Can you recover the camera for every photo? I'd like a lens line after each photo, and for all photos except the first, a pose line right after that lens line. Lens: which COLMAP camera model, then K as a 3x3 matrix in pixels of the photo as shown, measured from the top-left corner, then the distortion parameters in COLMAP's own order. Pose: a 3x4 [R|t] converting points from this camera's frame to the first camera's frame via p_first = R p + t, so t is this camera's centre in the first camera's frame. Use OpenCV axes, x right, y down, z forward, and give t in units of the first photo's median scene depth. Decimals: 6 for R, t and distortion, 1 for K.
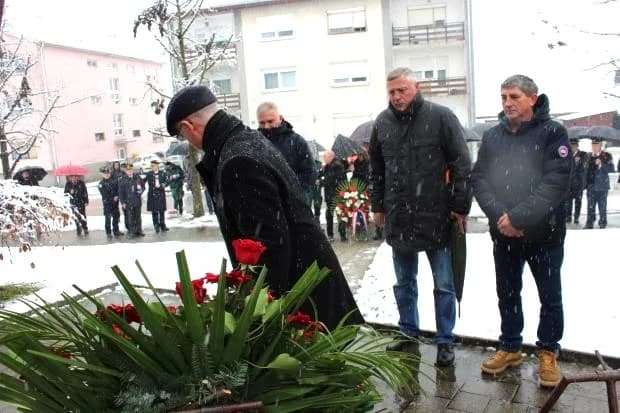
lens RADIAL K [[516.8, 0, 307.0], [0, 516.8, 201.7], [0, 0, 1]] dist [-0.139884, 0.103683]
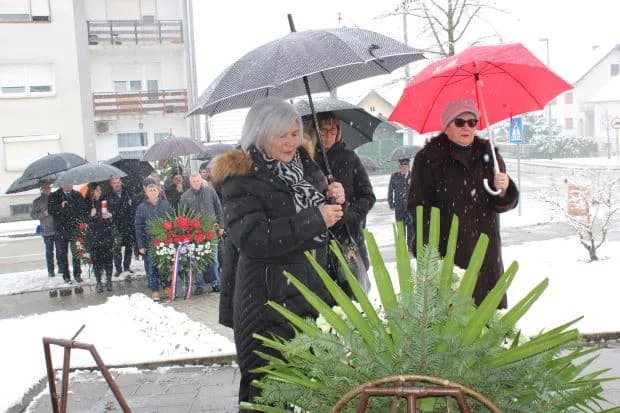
lens RADIAL K [[693.9, 0, 312.0], [0, 693.9, 193.6], [0, 0, 1]] dist [-0.063091, 0.000000]
pose [[0.846514, -0.029356, 0.531557, -0.094161], [0.079481, 0.994257, -0.071664, 0.004328], [-0.526400, 0.102913, 0.843986, 0.013686]]
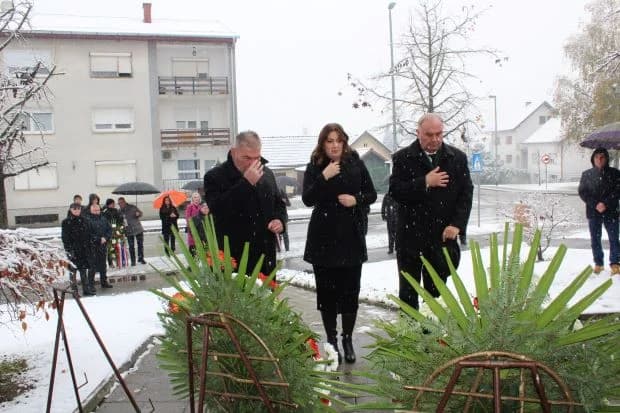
lens RADIAL K [[516.8, 0, 311.3], [0, 516.8, 198.8], [0, 0, 1]] dist [-0.139884, 0.103683]
pose [[0.852387, -0.004674, 0.522890, -0.100902], [0.059464, 0.994340, -0.088048, 0.003320], [-0.519519, 0.106145, 0.847840, 0.020389]]
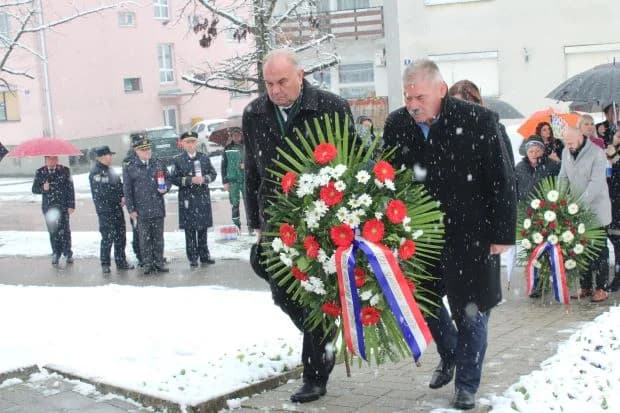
lens RADIAL K [[975.8, 0, 302.6], [0, 975.8, 189.0], [0, 0, 1]] dist [-0.001489, 0.000000]
pose [[0.974243, 0.030278, -0.223459, 0.020418], [-0.035344, 0.999200, -0.018705, -0.002921], [0.222714, 0.026121, 0.974534, 0.010158]]
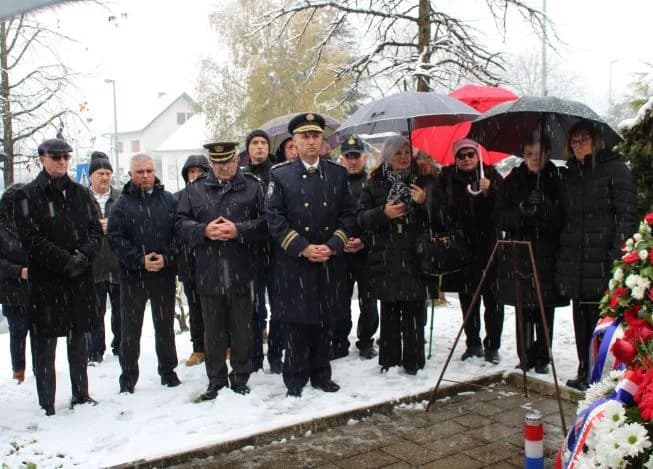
lens RADIAL K [[764.7, 0, 294.9], [0, 764.7, 227.1], [0, 0, 1]] dist [-0.071495, 0.000000]
pose [[0.431786, -0.024097, 0.901654, -0.067858], [0.135928, 0.989965, -0.038636, -0.000084], [-0.891675, 0.139242, 0.430728, 0.041229]]
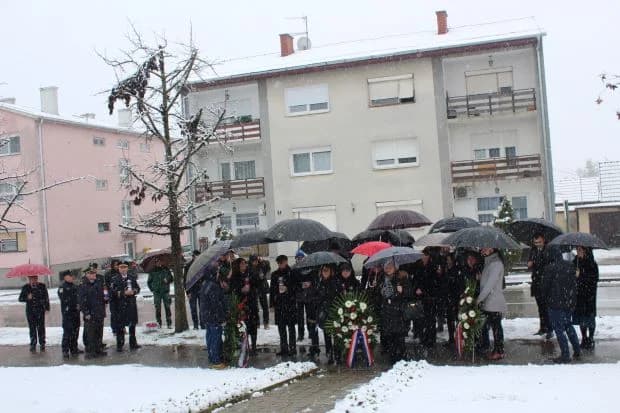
lens RADIAL K [[627.4, 0, 304.4], [0, 627.4, 201.8], [0, 0, 1]] dist [-0.097073, 0.000000]
pose [[0.995290, -0.002435, -0.096912, 0.036615], [-0.013656, 0.986195, -0.165025, -0.006309], [0.095976, 0.165571, 0.981516, 0.014768]]
